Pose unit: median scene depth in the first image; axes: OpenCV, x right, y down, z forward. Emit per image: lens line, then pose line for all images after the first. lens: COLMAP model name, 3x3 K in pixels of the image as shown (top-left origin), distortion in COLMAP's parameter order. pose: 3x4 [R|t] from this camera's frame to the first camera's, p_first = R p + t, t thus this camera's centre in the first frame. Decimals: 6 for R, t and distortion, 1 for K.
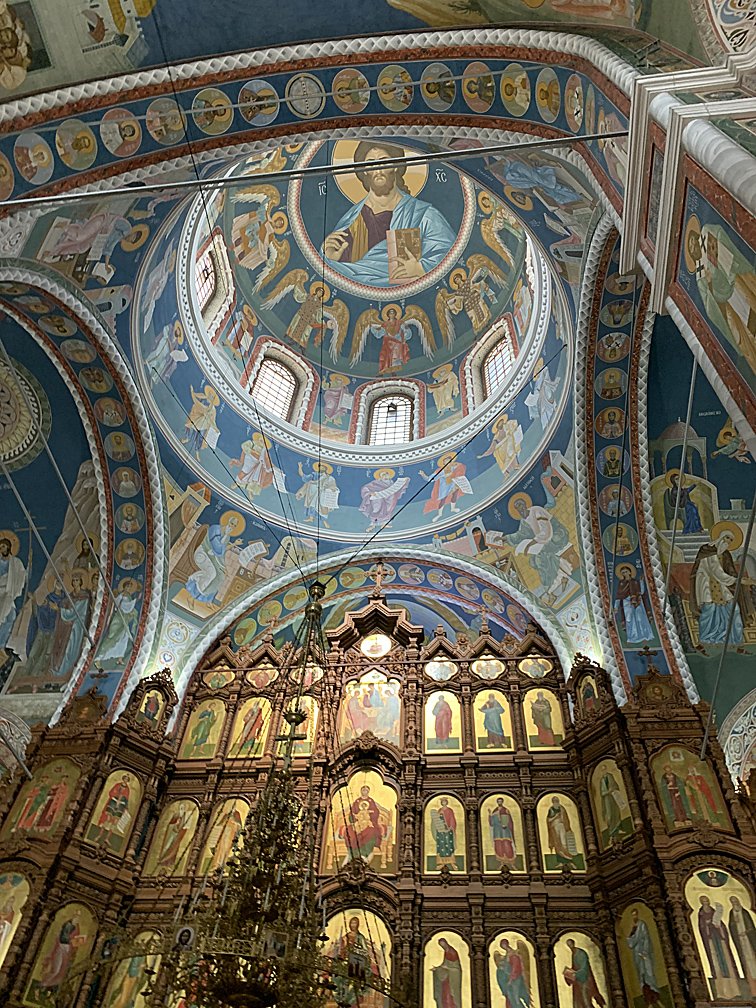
lens RADIAL K [[781.6, 0, 378.0], [0, 781.6, 504.0], [0, 0, 1]] dist [0.016362, -0.006828]
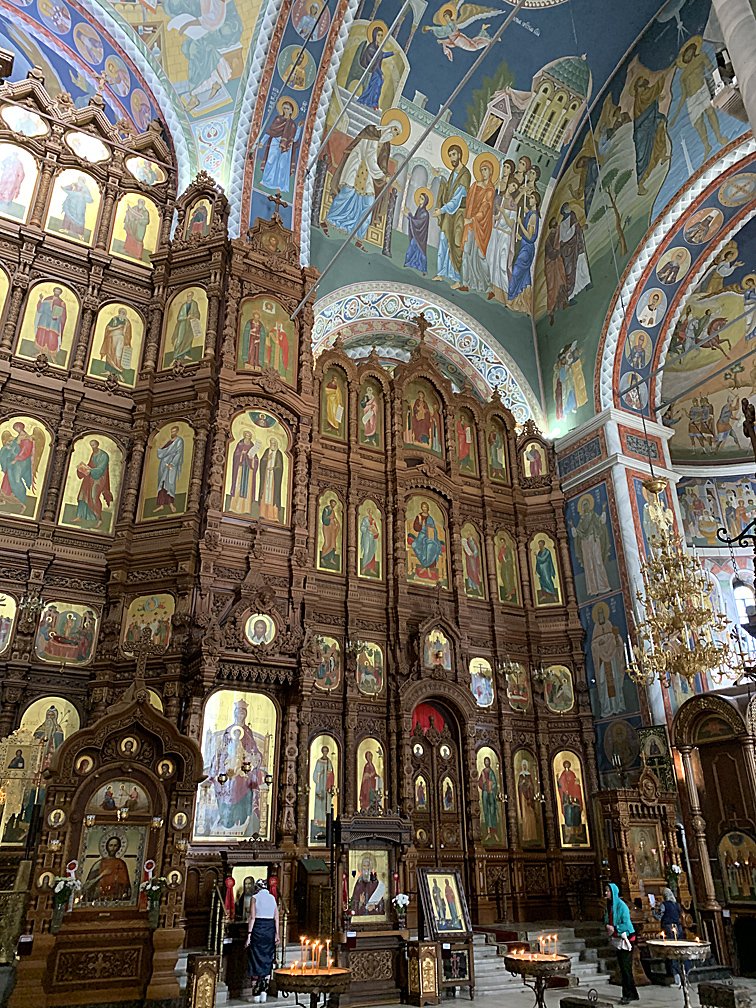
lens RADIAL K [[770.1, 0, 378.0], [0, 770.1, 504.0], [0, 0, 1]] dist [0.071795, -0.129974]
pose [[0.796806, 0.208044, 0.567291, 0.002772], [-0.449399, 0.831633, 0.326231, 0.141691], [-0.403908, -0.514882, 0.756145, 0.106177]]
